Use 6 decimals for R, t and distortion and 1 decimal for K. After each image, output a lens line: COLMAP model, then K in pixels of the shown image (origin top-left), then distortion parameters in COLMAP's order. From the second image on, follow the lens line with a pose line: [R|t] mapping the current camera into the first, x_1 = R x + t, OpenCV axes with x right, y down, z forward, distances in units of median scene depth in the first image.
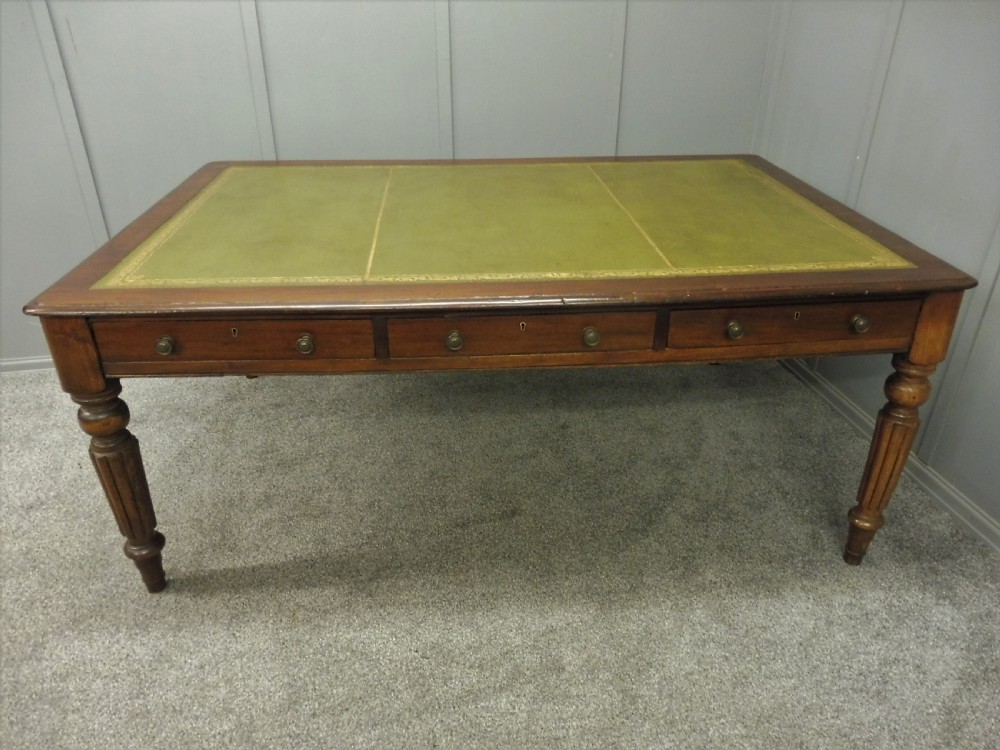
lens RADIAL K [[725.7, 0, 500.0], [0, 725.7, 375.0], [0, 0, 1]] dist [-0.032253, -0.006821]
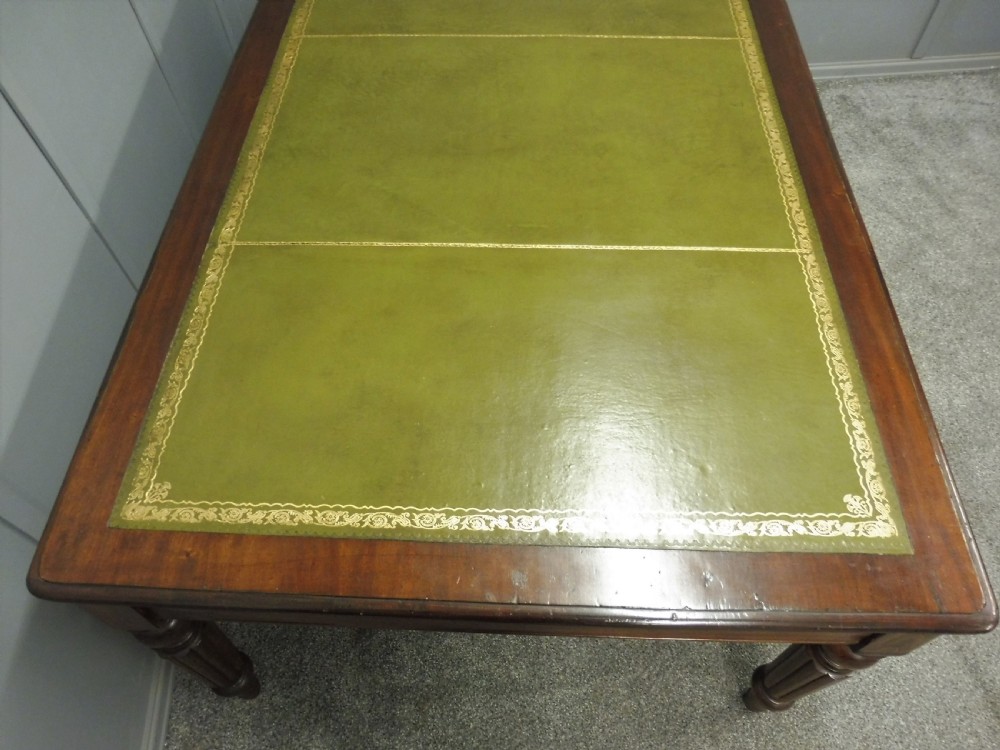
lens RADIAL K [[728.4, 0, 501.3], [0, 728.4, 376.6], [0, 0, 1]] dist [-0.056430, 0.028671]
pose [[0.111093, -0.826707, 0.551556, -0.704160], [0.491305, 0.528114, 0.692614, -0.706572], [-0.863873, 0.194038, 0.464836, 0.829750]]
